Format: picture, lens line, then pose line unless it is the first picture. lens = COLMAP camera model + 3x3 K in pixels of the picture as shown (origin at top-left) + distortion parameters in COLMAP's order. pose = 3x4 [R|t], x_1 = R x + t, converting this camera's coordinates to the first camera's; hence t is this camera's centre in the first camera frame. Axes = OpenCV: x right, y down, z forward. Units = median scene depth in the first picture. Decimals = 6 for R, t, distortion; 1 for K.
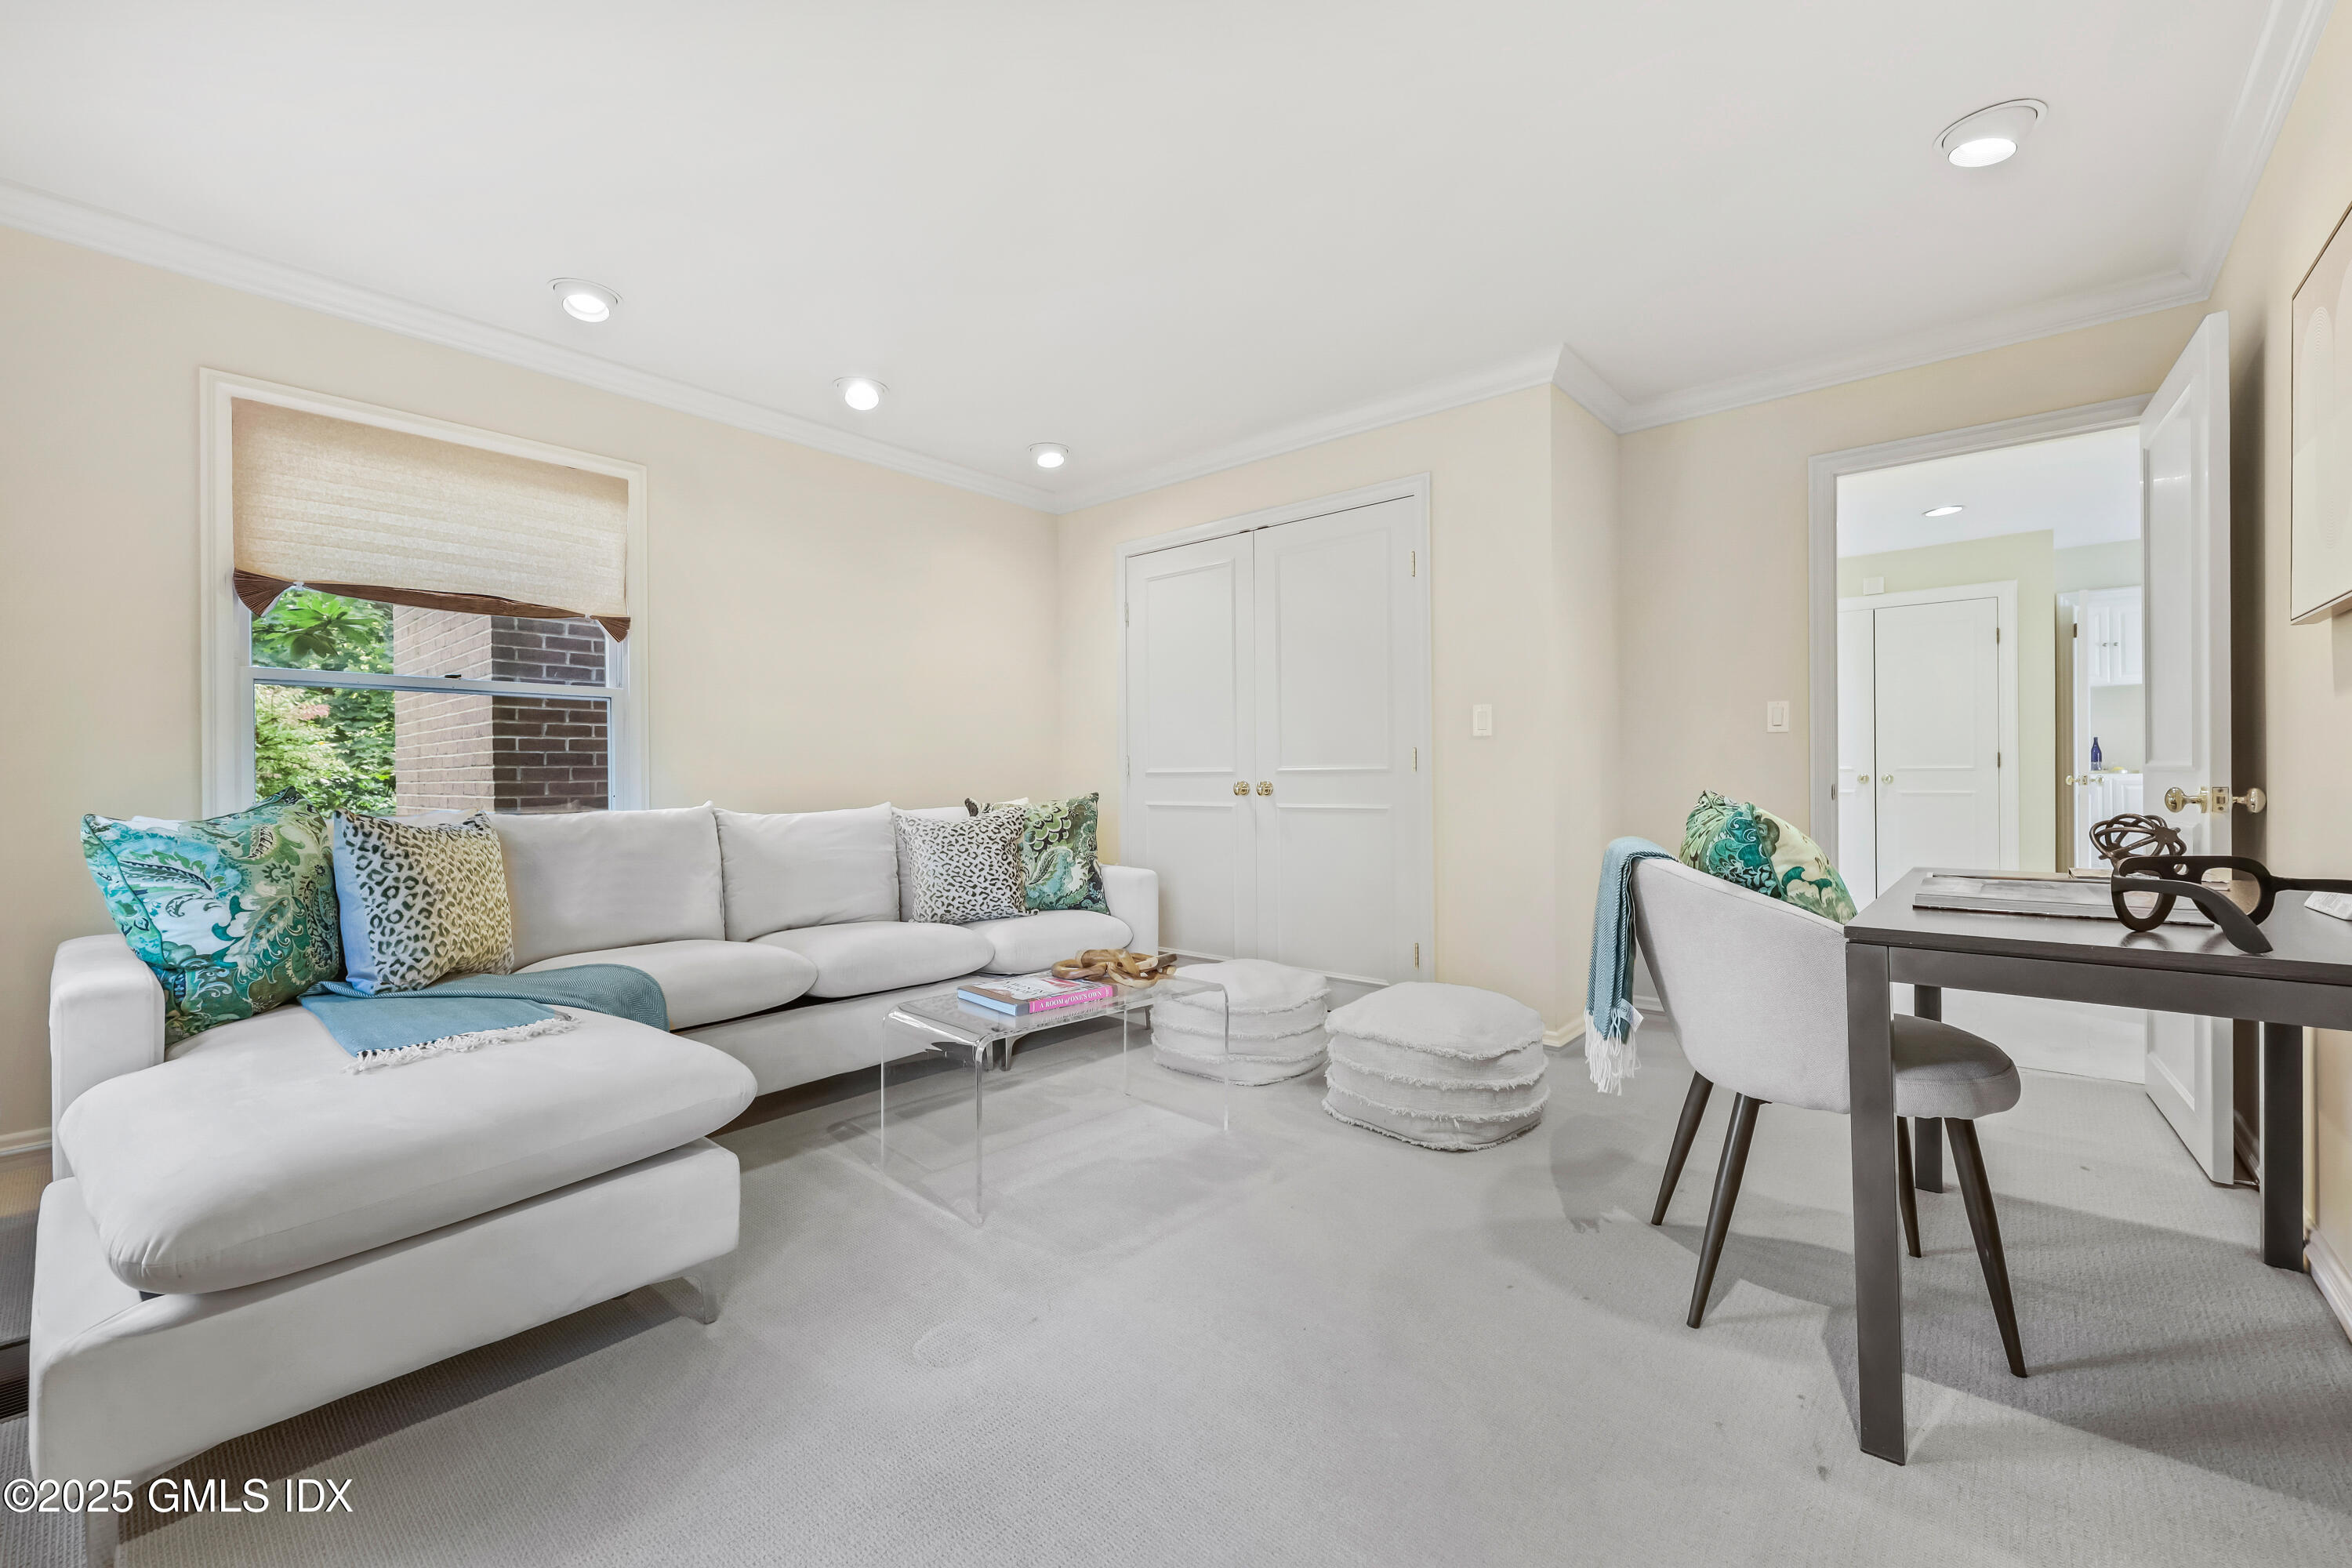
lens RADIAL K [[964.0, 0, 1175.7], [0, 964.0, 778.1], [0, 0, 1]] dist [0.000083, -0.000010]
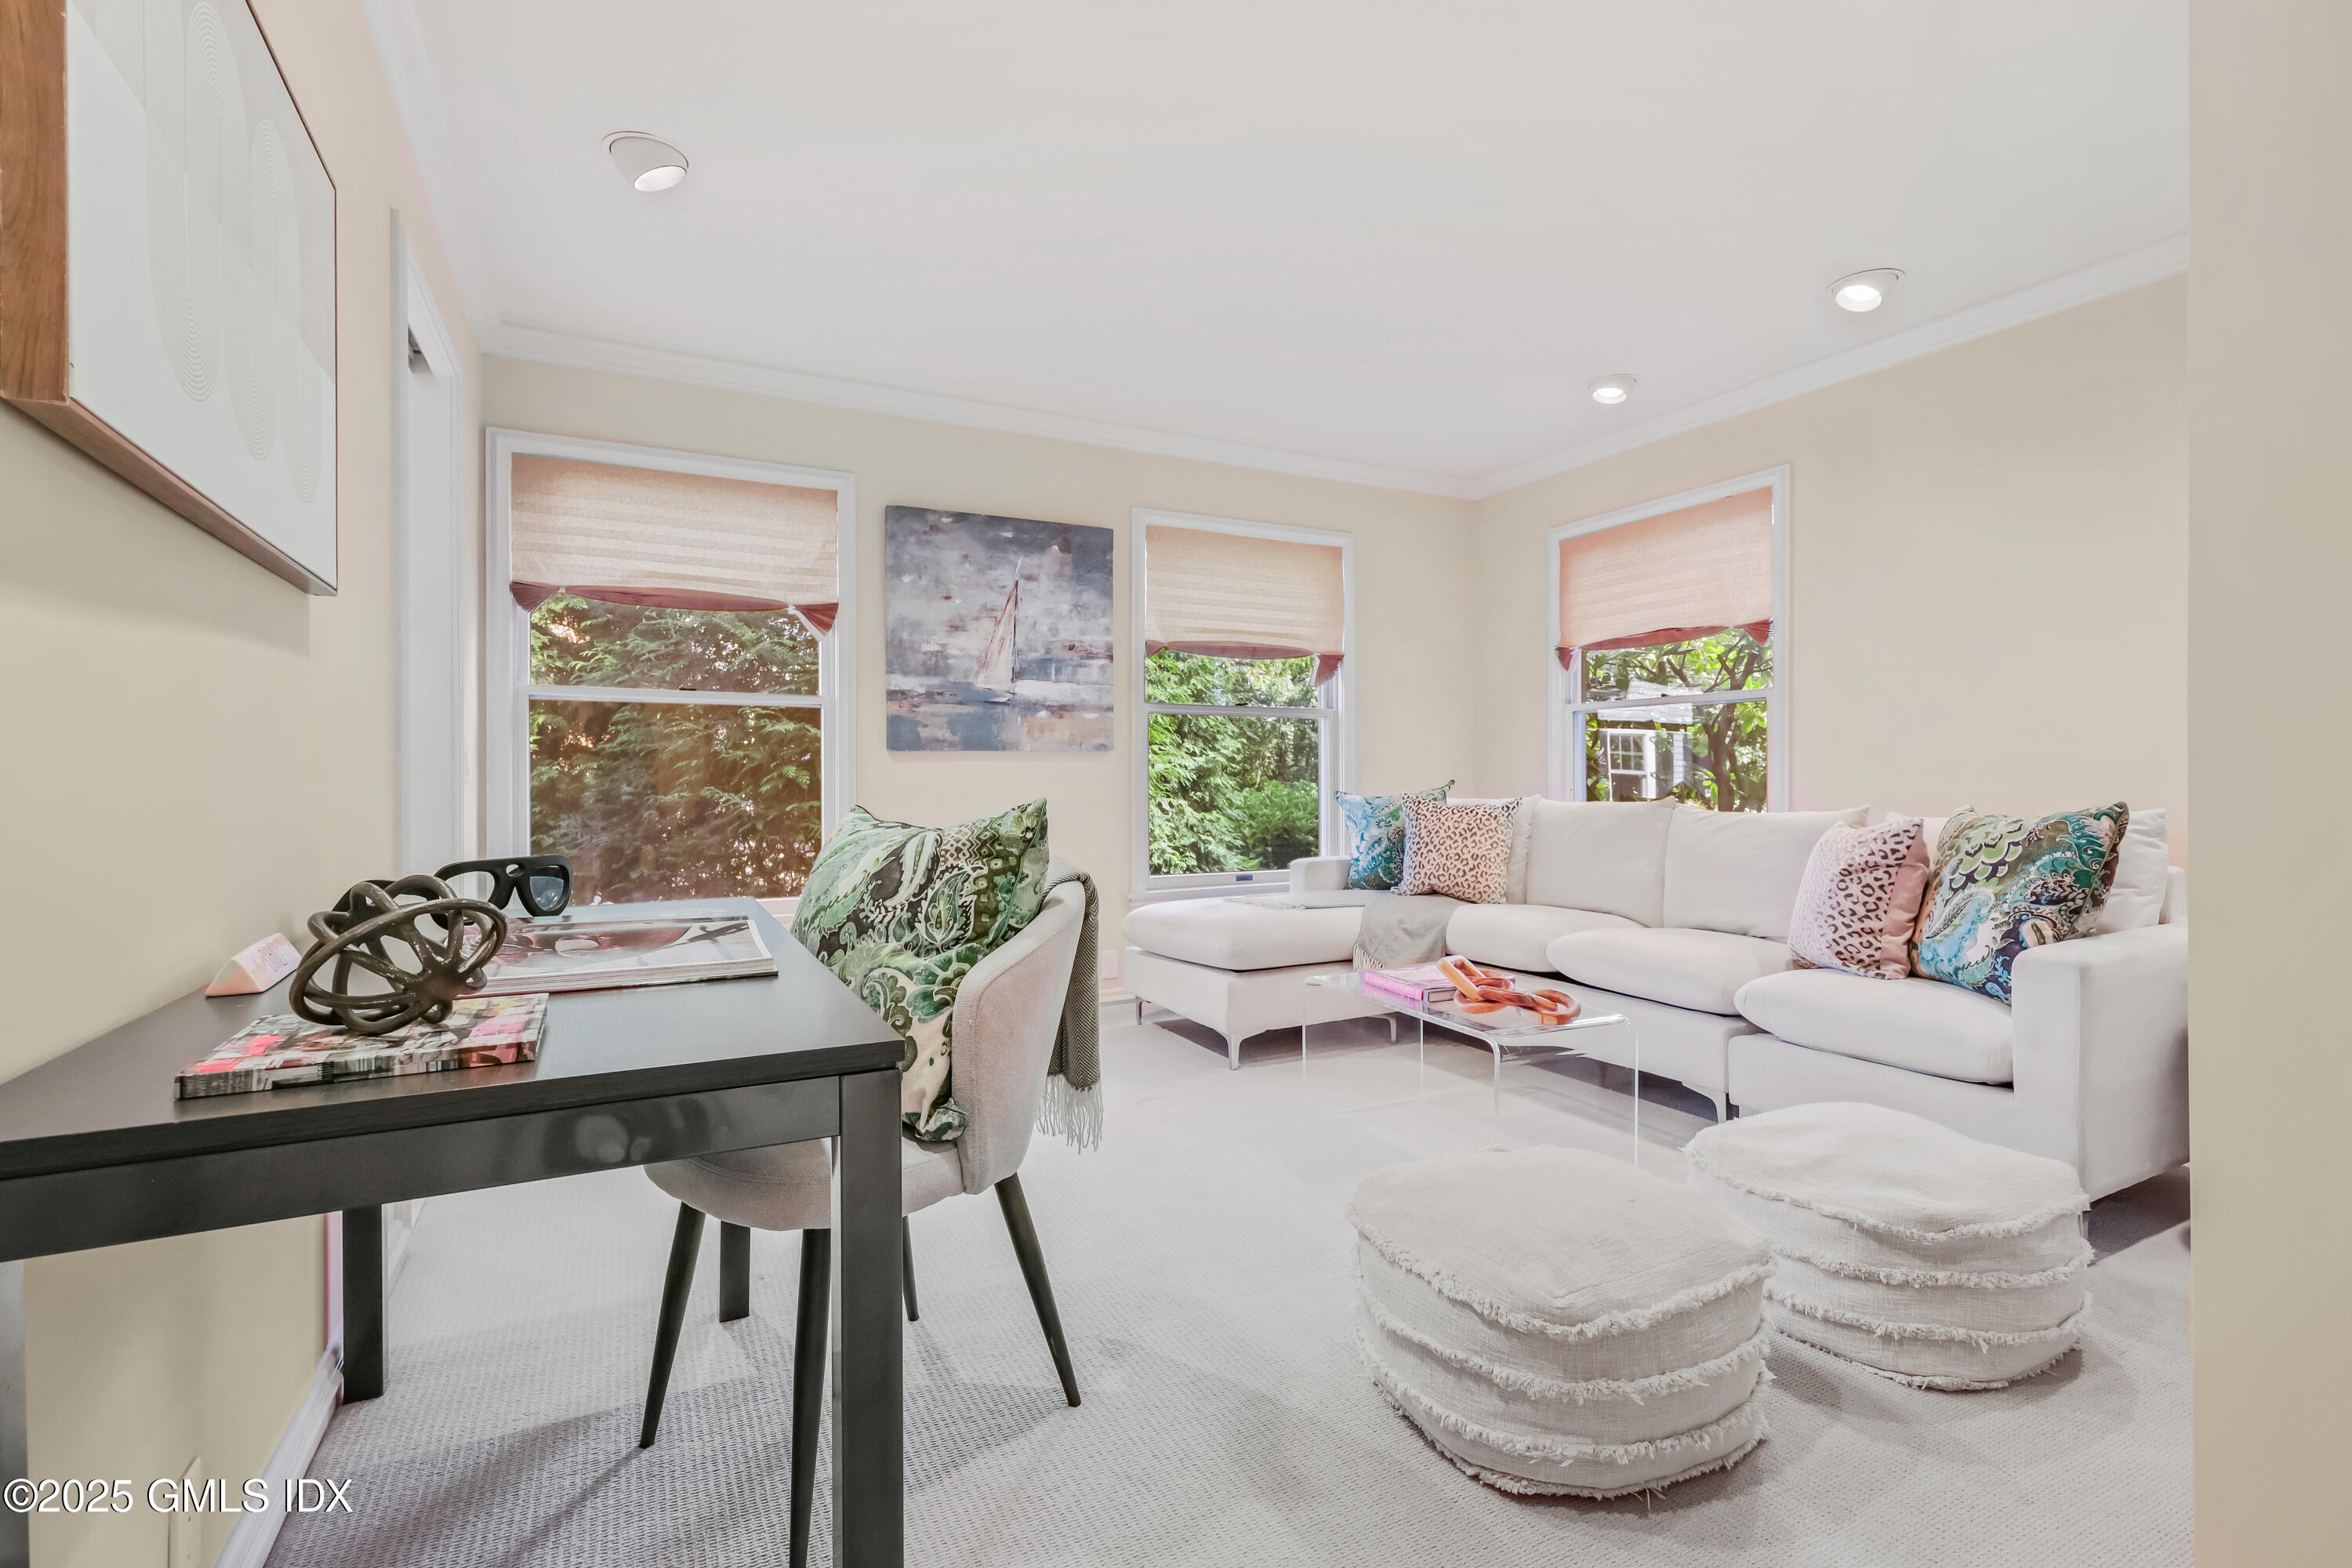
lens RADIAL K [[1065.4, 0, 1188.1], [0, 1065.4, 777.4], [0, 0, 1]] dist [-0.002402, -0.000313]
pose [[-0.354992, 0.005156, -0.934855, 0.907827], [0.004284, 0.999983, 0.003889, -0.004278], [0.934859, -0.002625, -0.355009, 1.026525]]
